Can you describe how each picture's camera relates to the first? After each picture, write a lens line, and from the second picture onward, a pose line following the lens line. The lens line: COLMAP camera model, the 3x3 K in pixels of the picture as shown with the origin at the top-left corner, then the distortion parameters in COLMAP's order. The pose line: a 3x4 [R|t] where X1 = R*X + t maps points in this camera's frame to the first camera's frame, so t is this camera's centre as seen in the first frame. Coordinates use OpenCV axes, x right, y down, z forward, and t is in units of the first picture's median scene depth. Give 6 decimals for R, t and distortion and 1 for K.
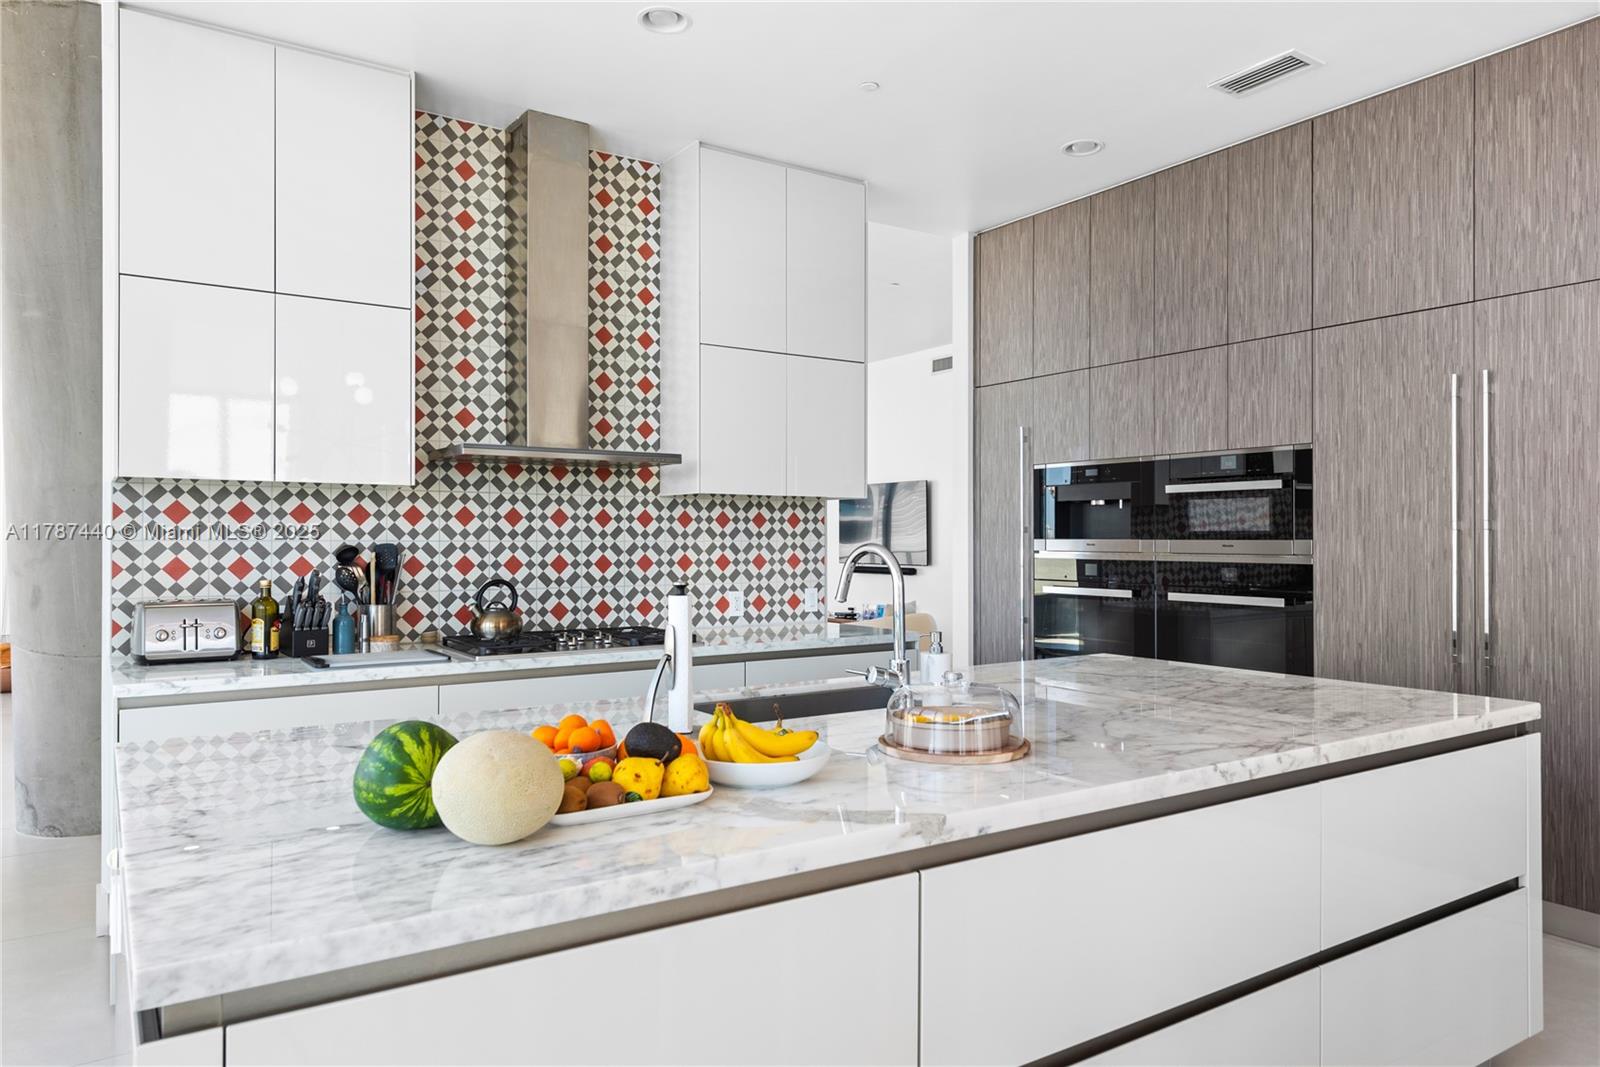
lens RADIAL K [[1042.3, 0, 798.5], [0, 1042.3, 541.8], [0, 0, 1]] dist [0.014020, -0.004137]
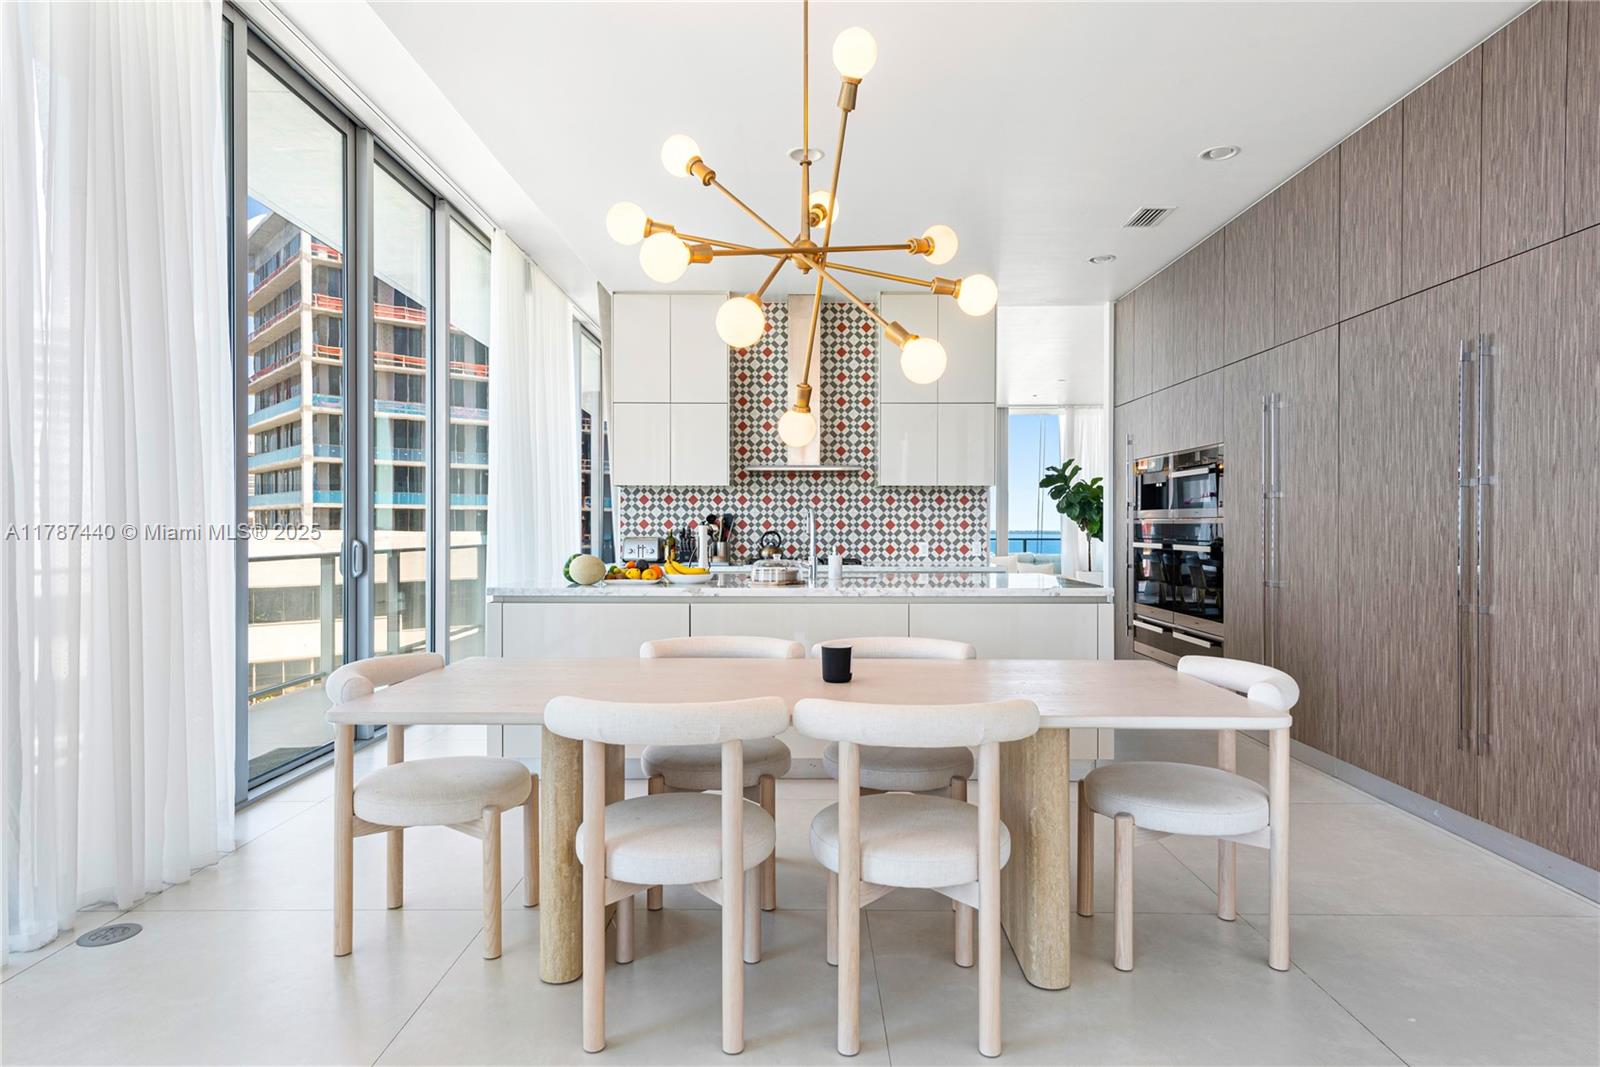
lens RADIAL K [[915.0, 0, 787.4], [0, 915.0, 534.7], [0, 0, 1]] dist [0.001507, -0.005732]
pose [[0.825824, 0.006035, -0.563896, 0.639010], [-0.001711, 0.999965, 0.008196, 0.024867], [0.563926, -0.005804, 0.825805, -0.388713]]
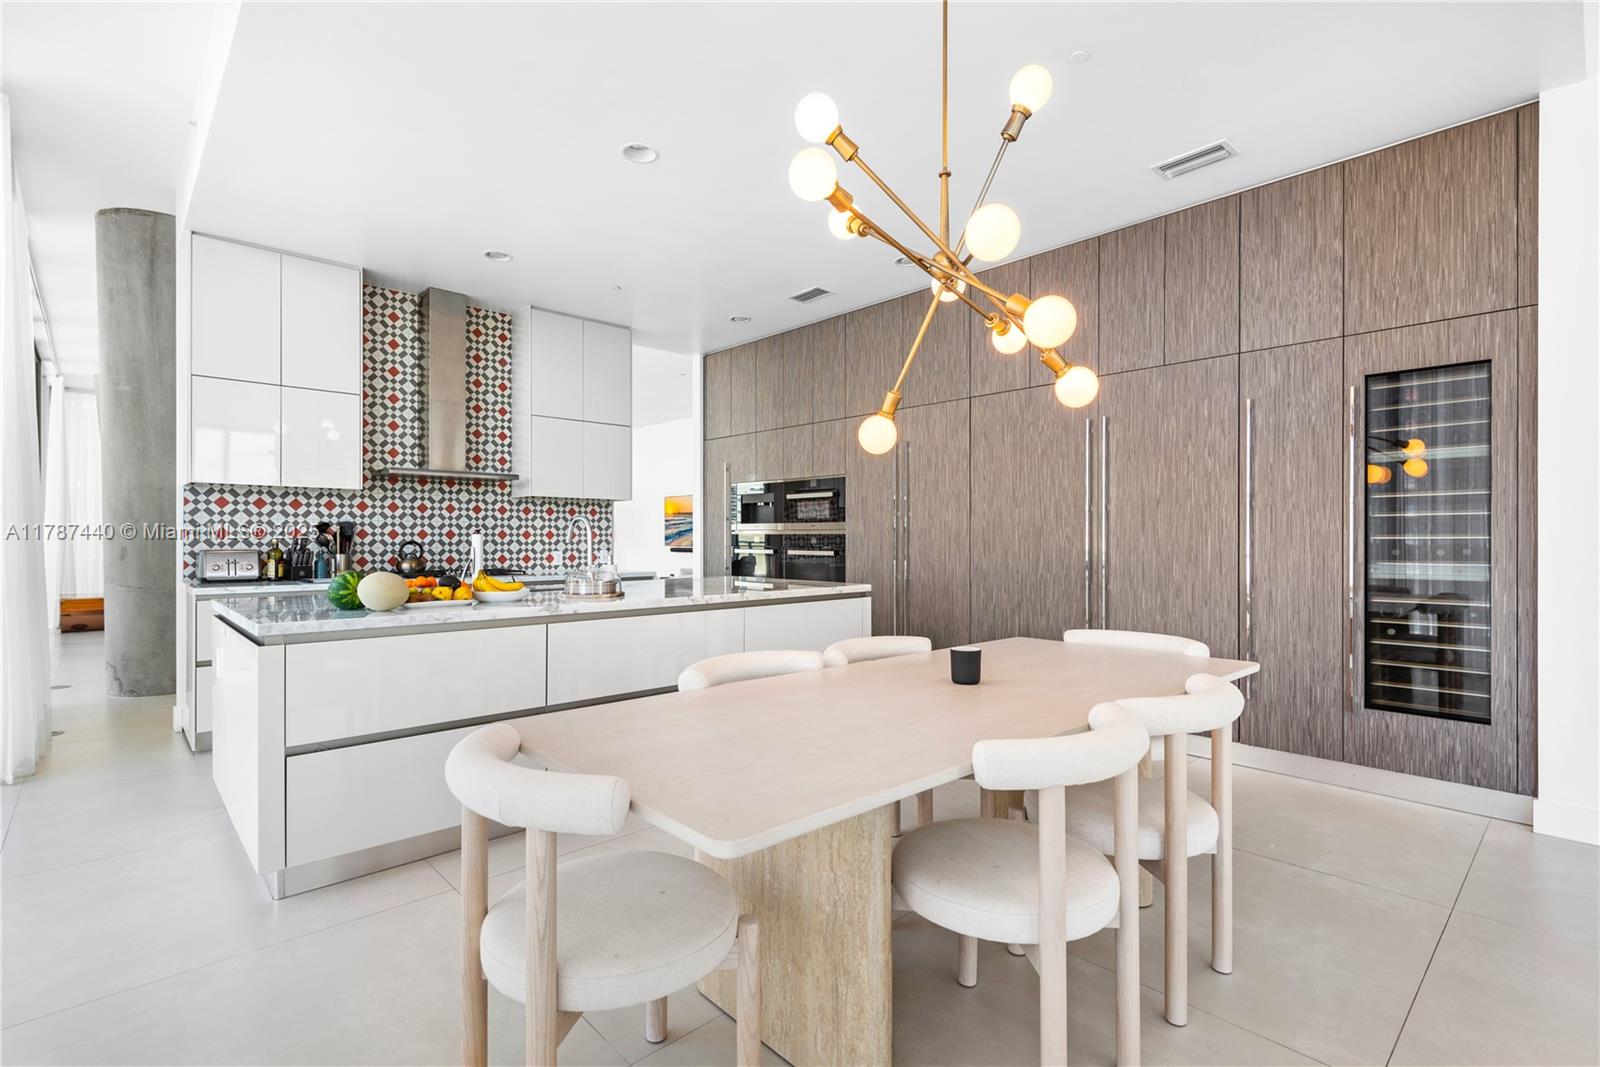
lens RADIAL K [[738.6, 0, 798.8], [0, 738.6, 540.8], [0, 0, 1]] dist [0.006129, -0.003297]
pose [[0.986234, 0.000035, 0.165357, 0.148589], [-0.000395, 0.999998, 0.002146, 0.028118], [-0.165356, -0.002182, 0.986231, -0.351787]]
